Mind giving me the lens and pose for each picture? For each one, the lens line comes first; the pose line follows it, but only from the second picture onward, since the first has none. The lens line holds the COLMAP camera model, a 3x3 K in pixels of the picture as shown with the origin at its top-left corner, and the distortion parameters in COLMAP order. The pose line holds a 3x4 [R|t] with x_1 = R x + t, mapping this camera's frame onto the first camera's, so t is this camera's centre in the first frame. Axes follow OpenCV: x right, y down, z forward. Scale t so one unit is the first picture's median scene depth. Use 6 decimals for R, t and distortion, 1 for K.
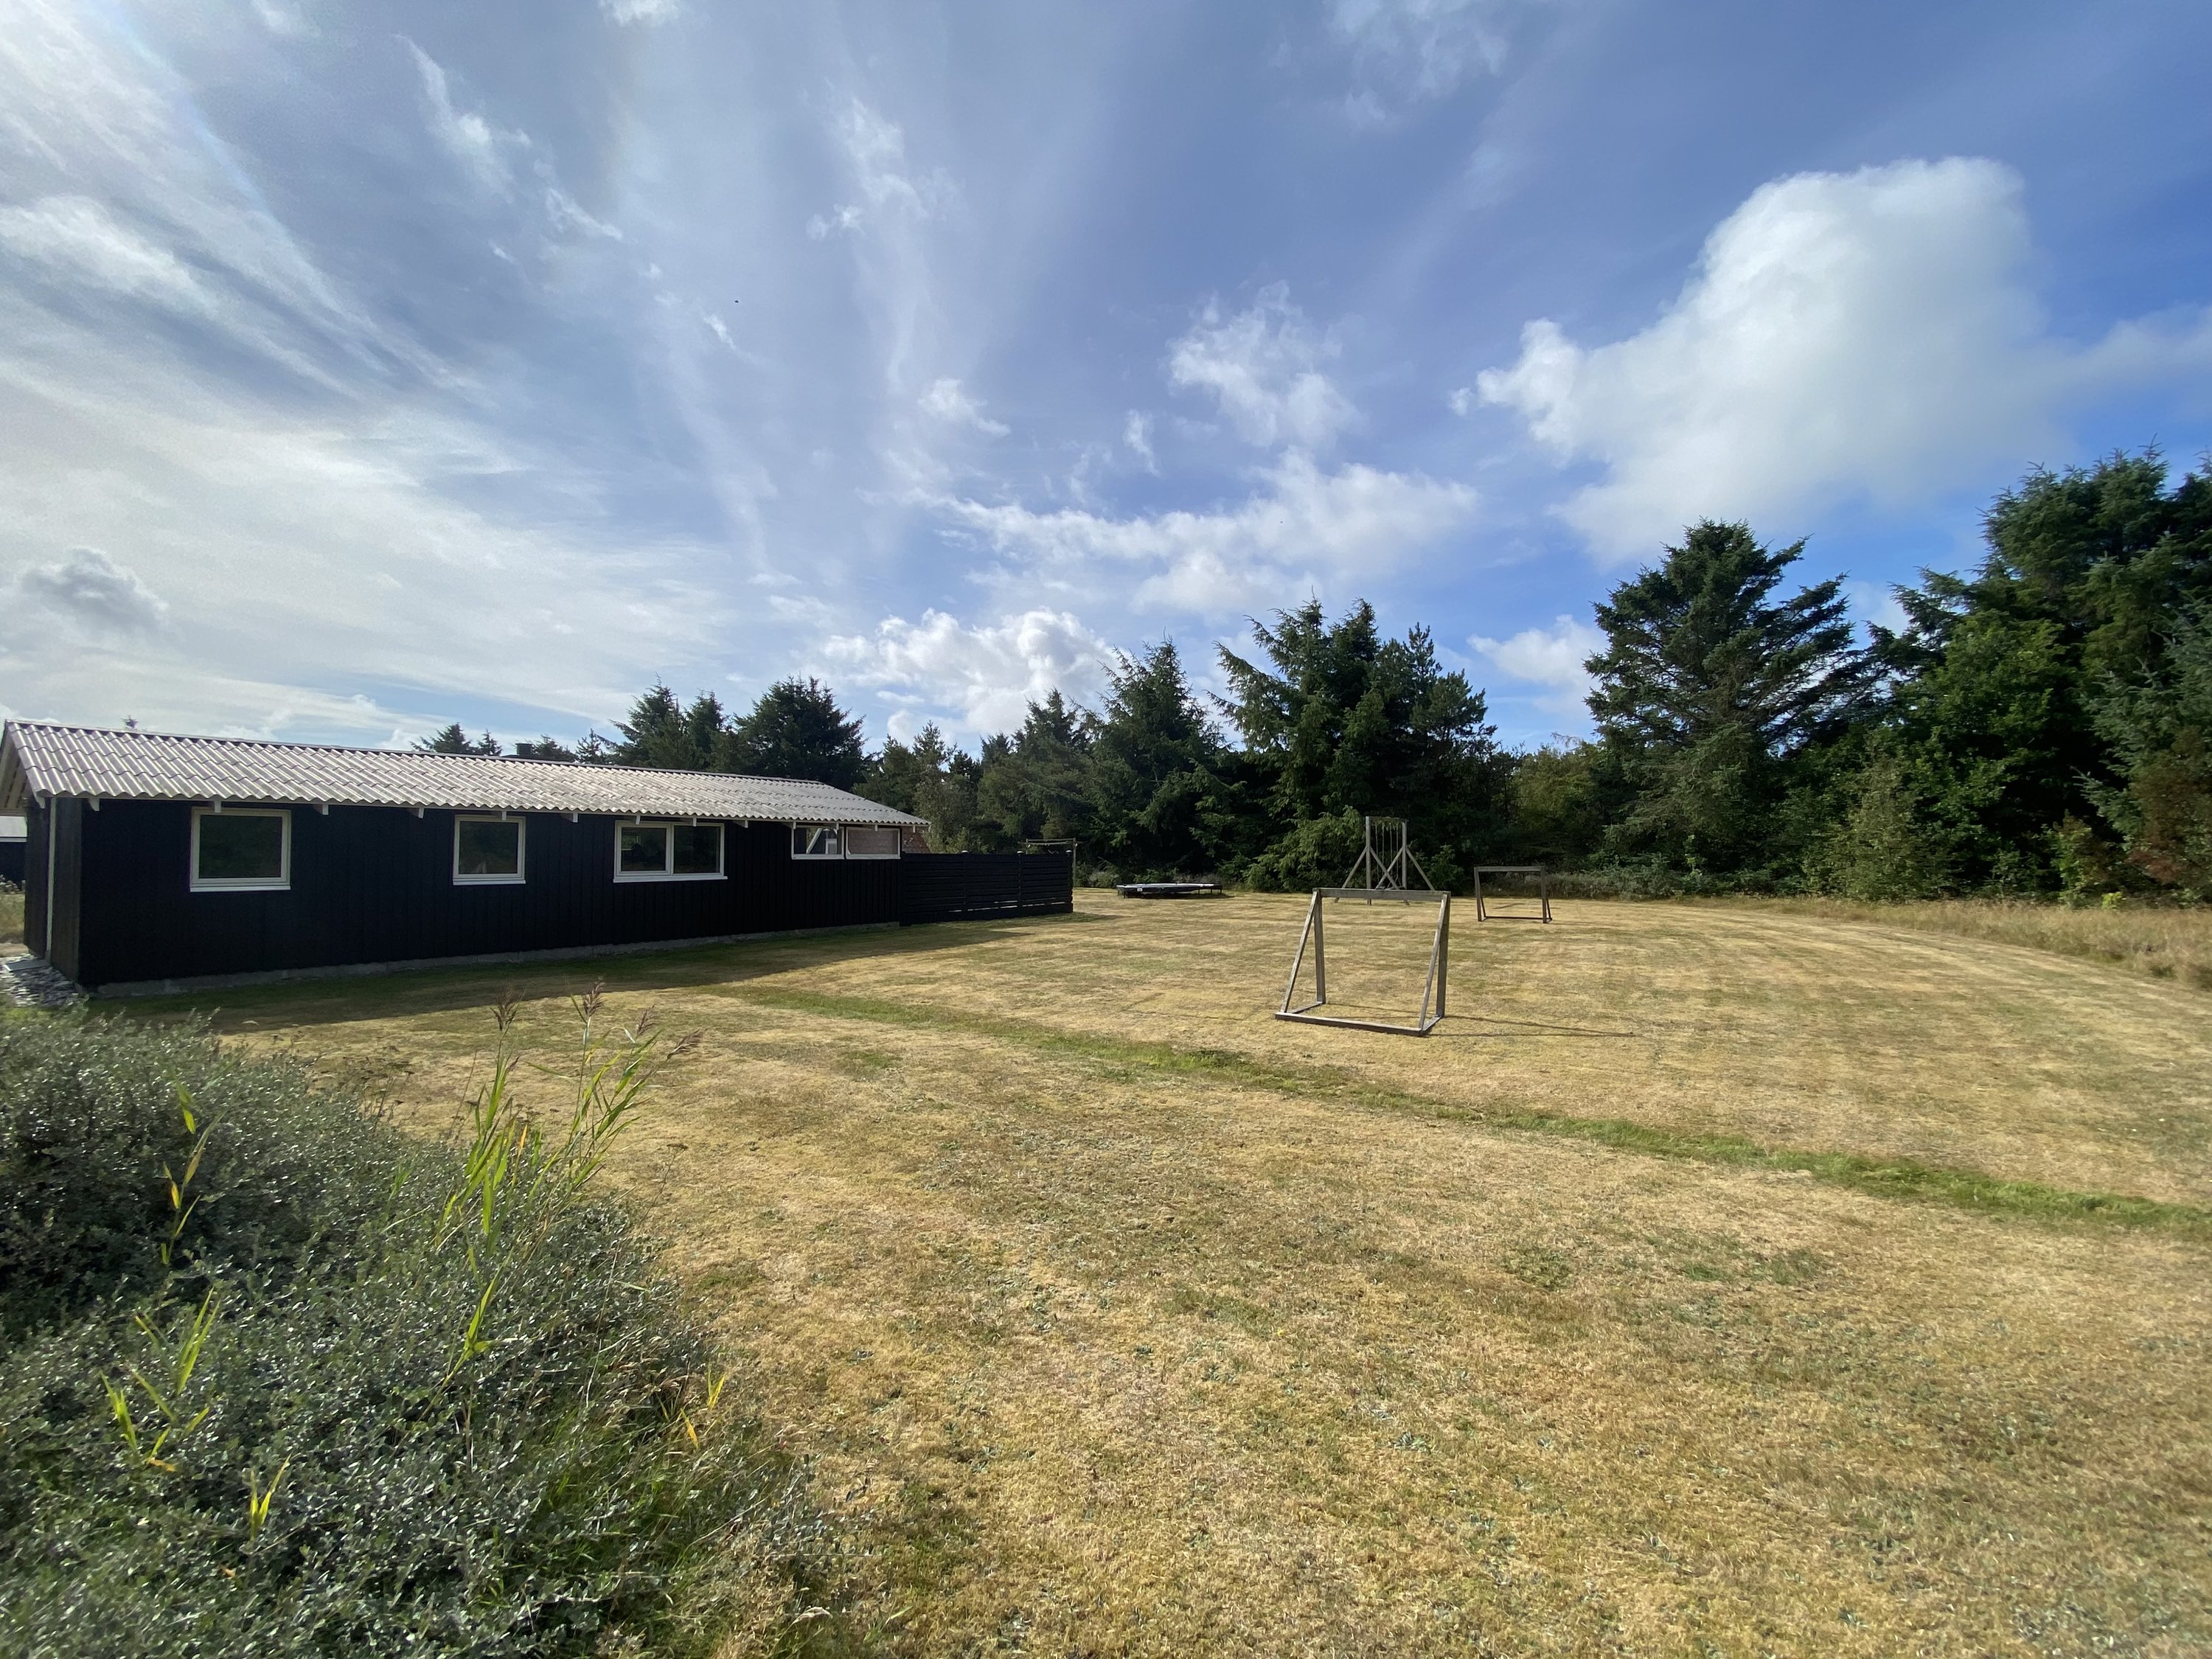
lens RADIAL K [[889.7, 0, 1106.0], [0, 889.7, 829.5], [0, 0, 1]] dist [-0.000379, -0.000091]
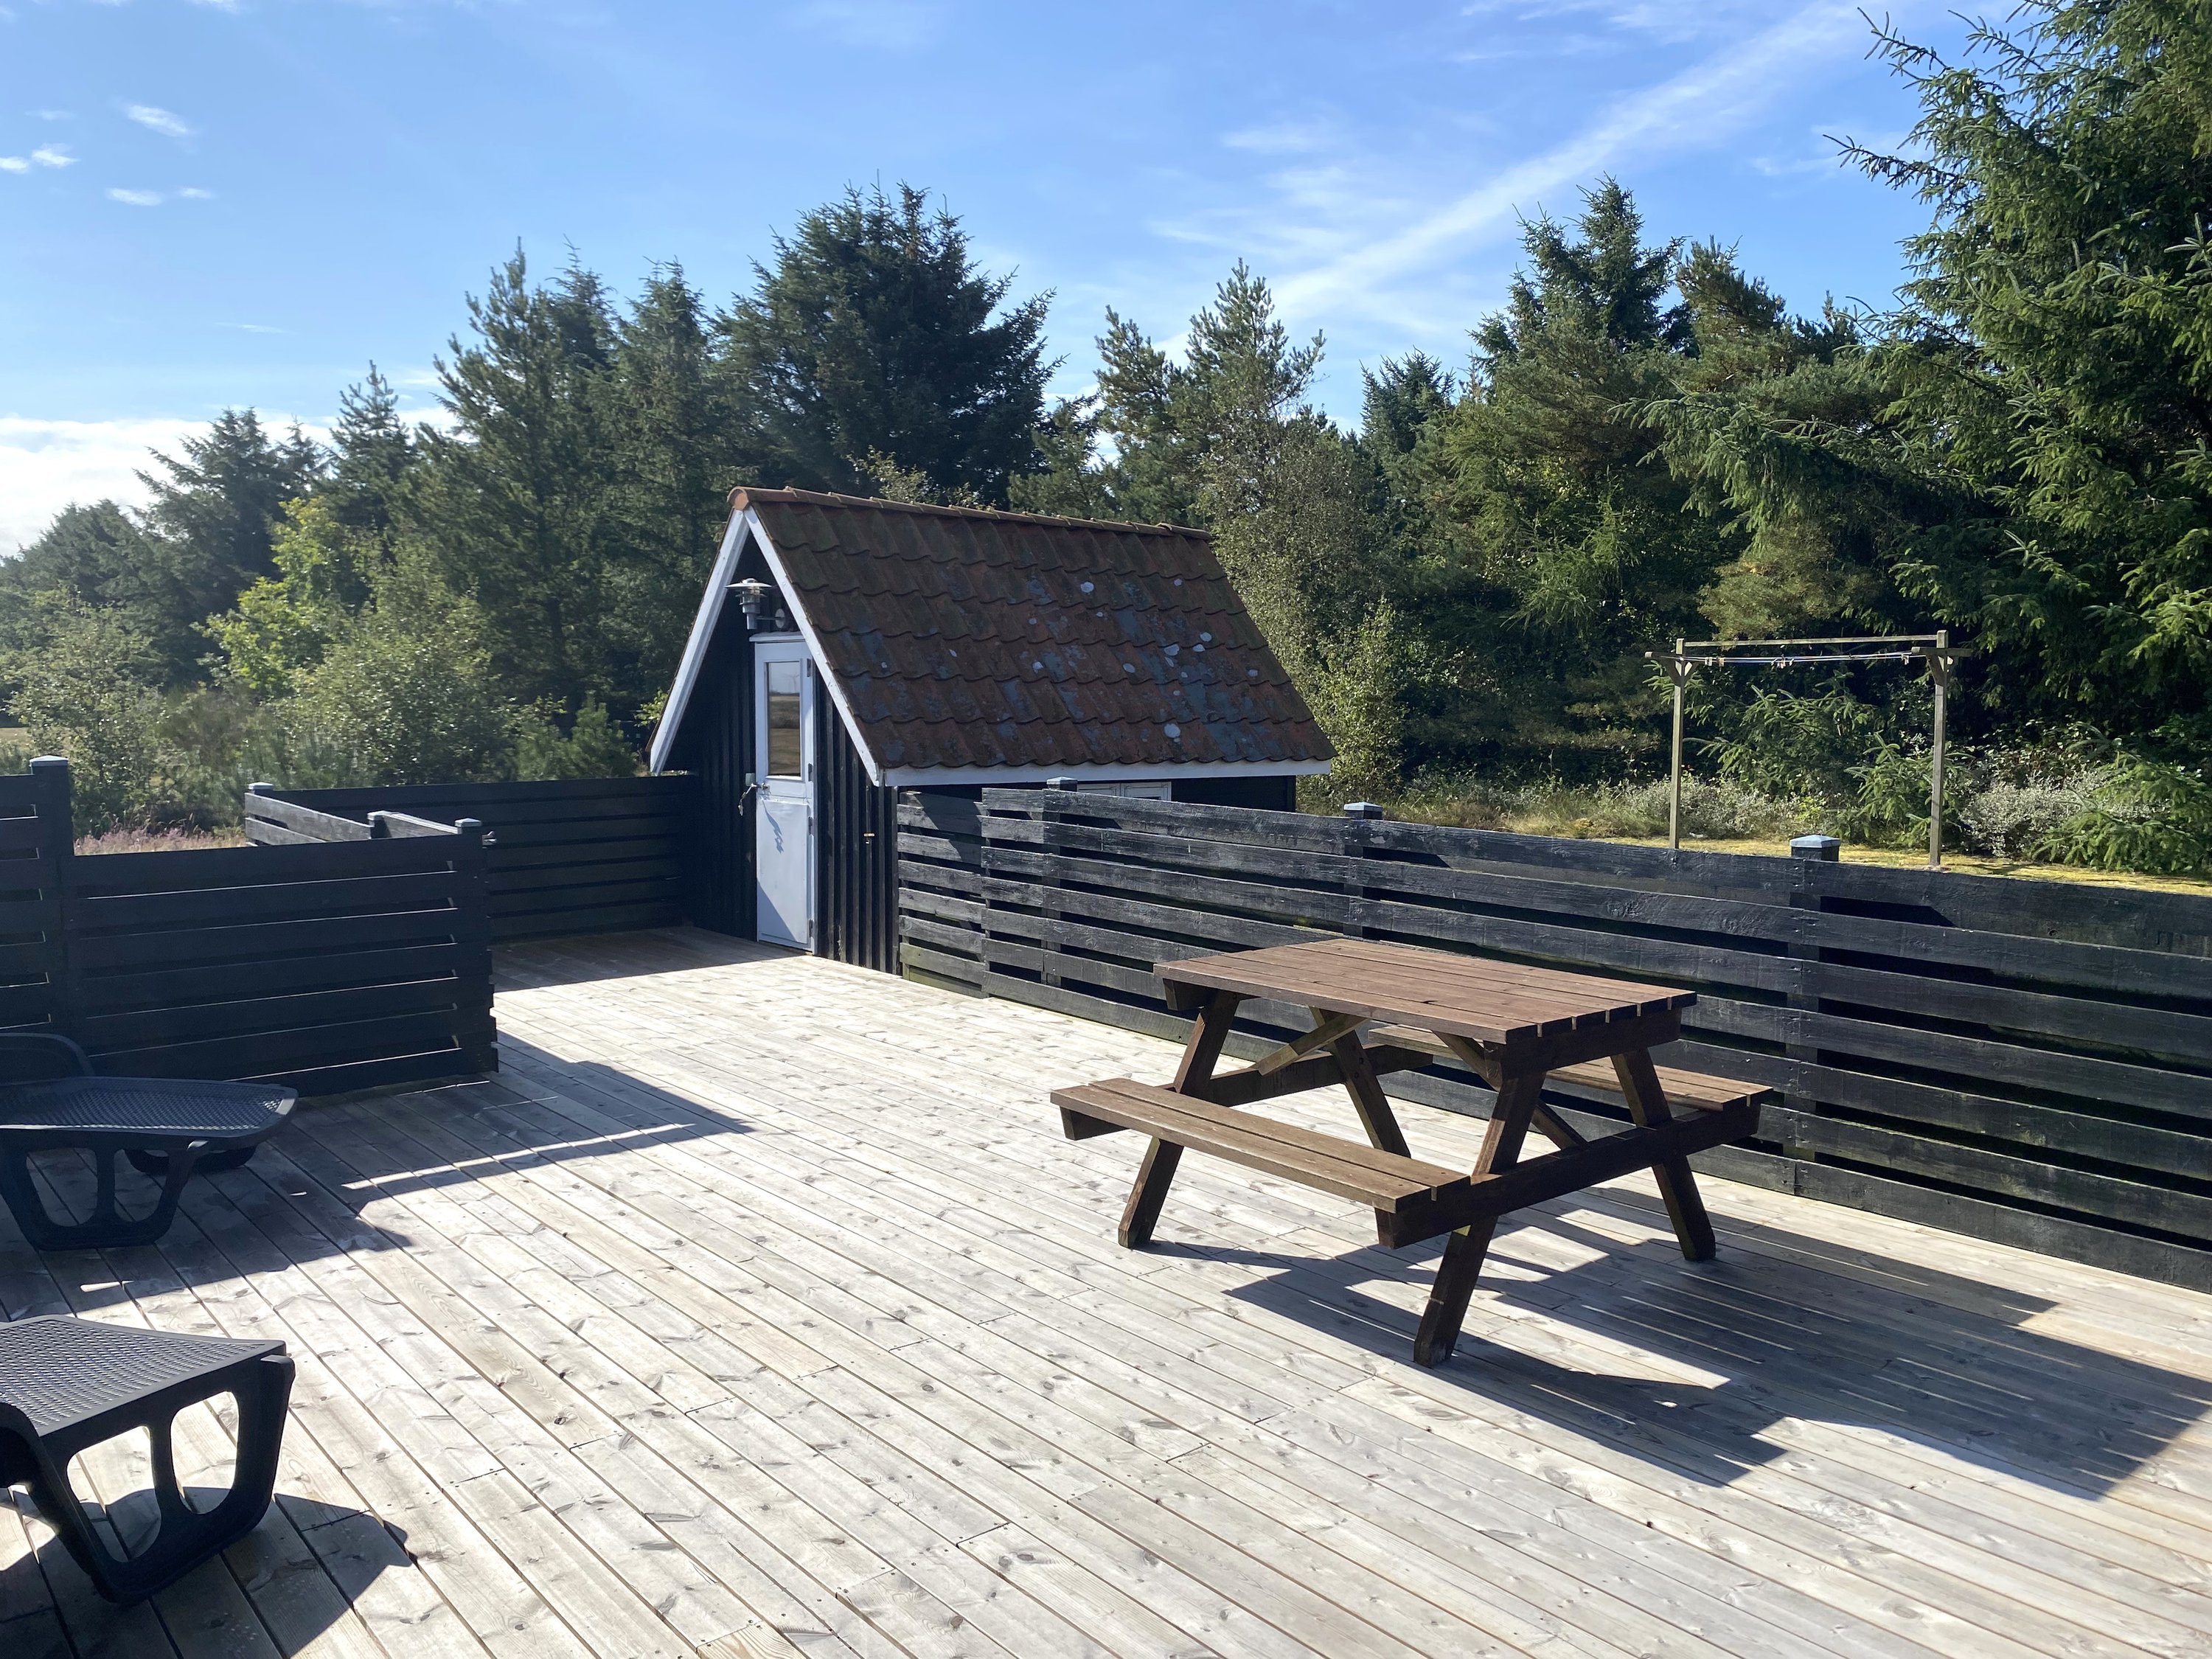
lens RADIAL K [[1697.3, 0, 1106.0], [0, 1697.3, 829.5], [0, 0, 1]] dist [-0.001870, -0.000508]
pose [[0.968327, 0.026662, -0.248257, -0.052697], [0.003364, 0.992799, 0.119748, 0.002298], [0.249662, -0.116790, 0.961264, 0.226074]]
